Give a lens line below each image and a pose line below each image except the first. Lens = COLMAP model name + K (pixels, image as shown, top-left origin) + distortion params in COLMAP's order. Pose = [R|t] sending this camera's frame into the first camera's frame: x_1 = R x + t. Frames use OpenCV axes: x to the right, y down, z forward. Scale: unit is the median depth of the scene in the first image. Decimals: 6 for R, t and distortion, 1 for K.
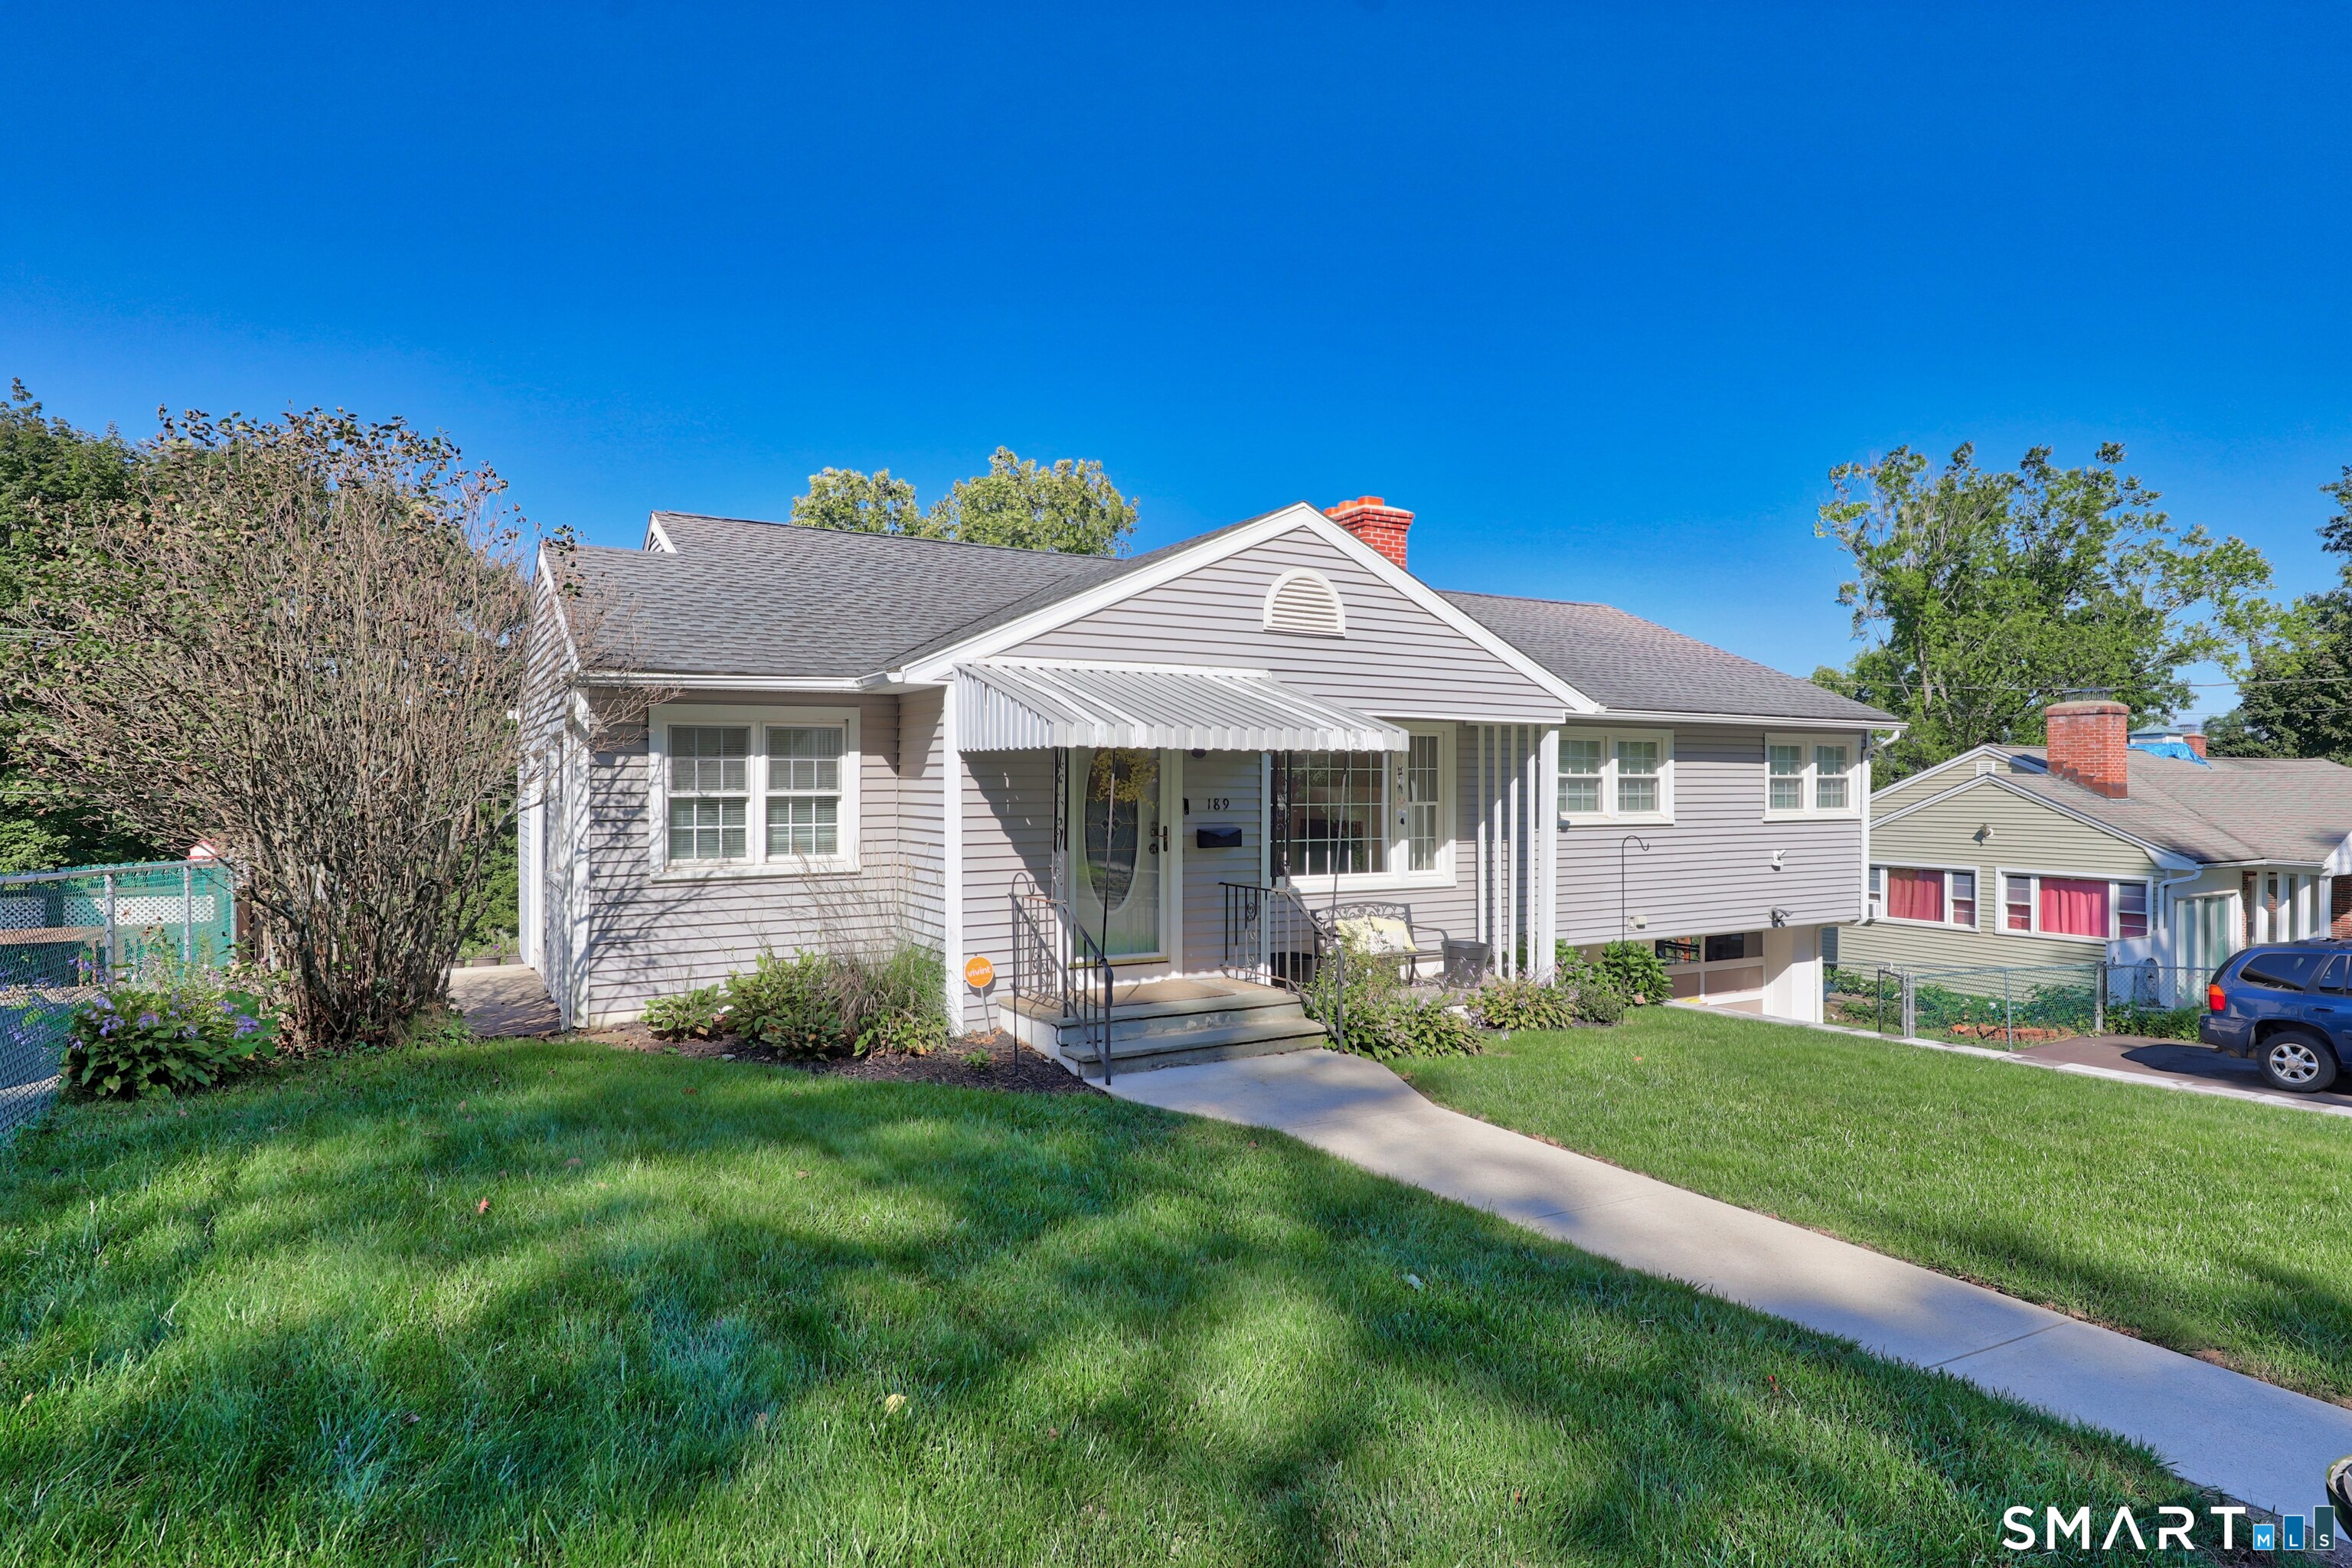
lens RADIAL K [[1289.6, 0, 1176.0], [0, 1289.6, 784.0], [0, 0, 1]] dist [0.004012, 0.000665]
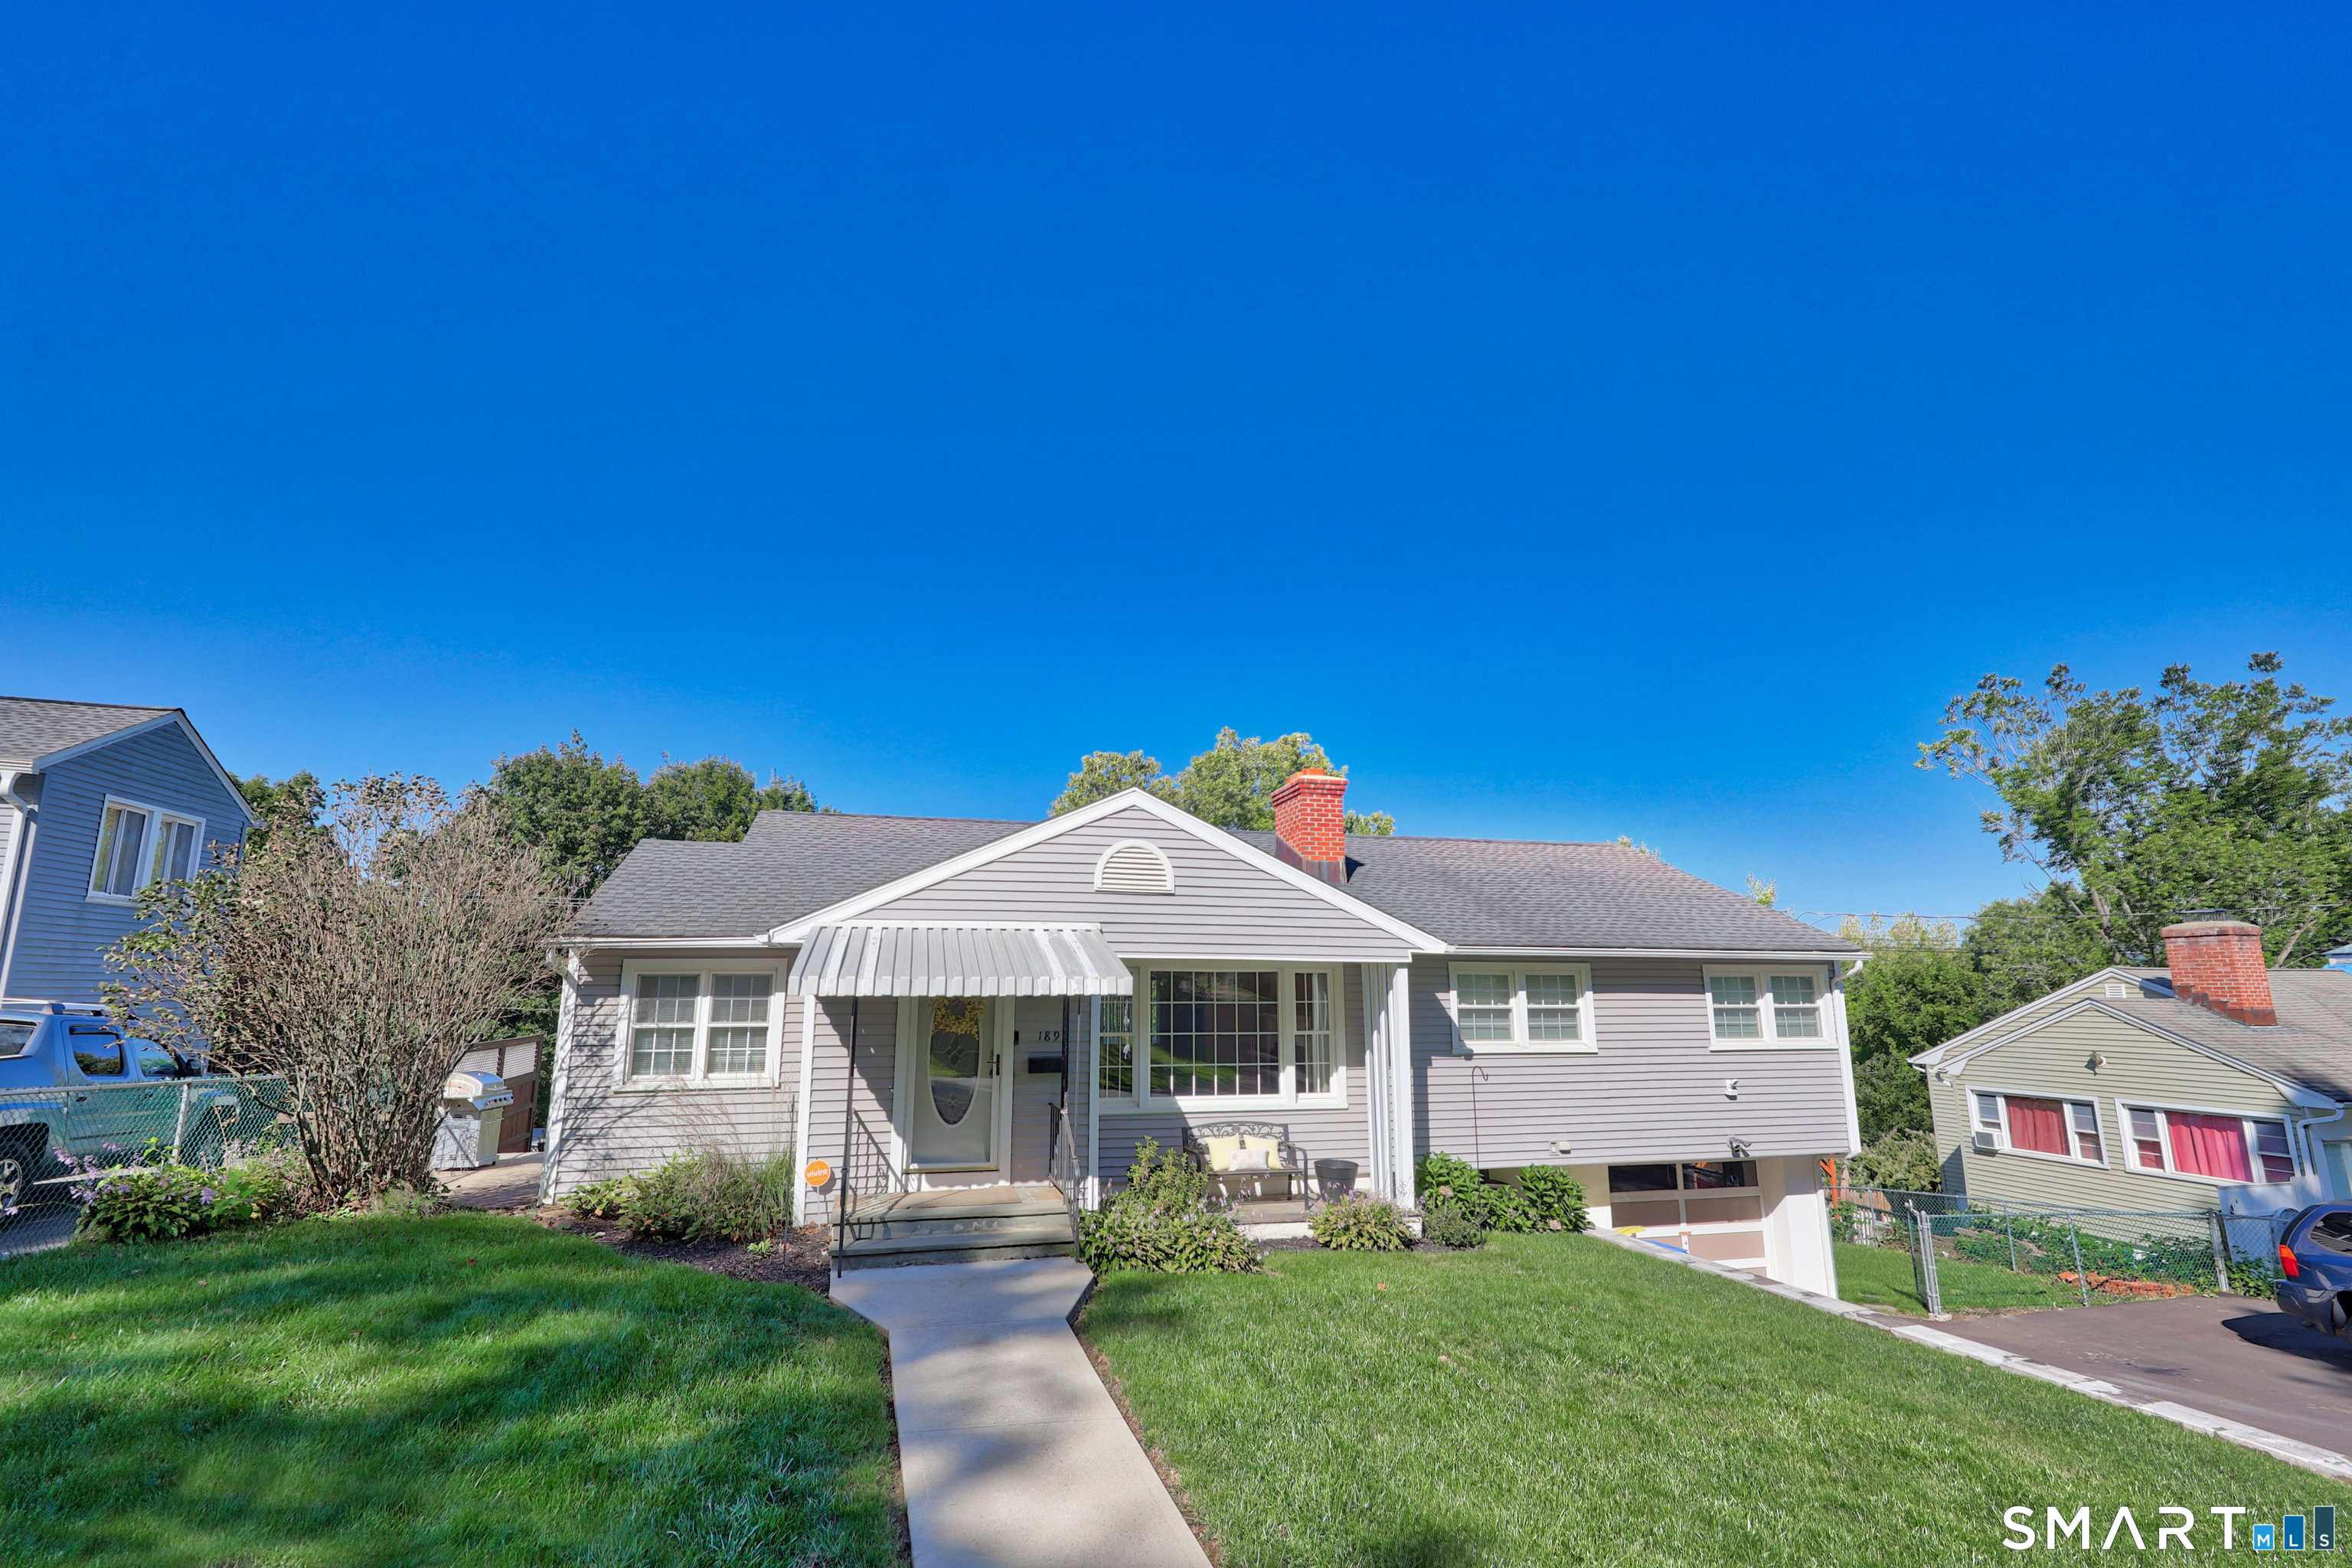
lens RADIAL K [[1073.4, 0, 1176.0], [0, 1073.4, 784.0], [0, 0, 1]] dist [0.004002, -0.000006]
pose [[0.962626, -0.051634, -0.265866, 0.358019], [-0.000694, 0.981185, -0.193068, -0.018250], [0.270832, 0.186037, 0.944479, 0.028310]]
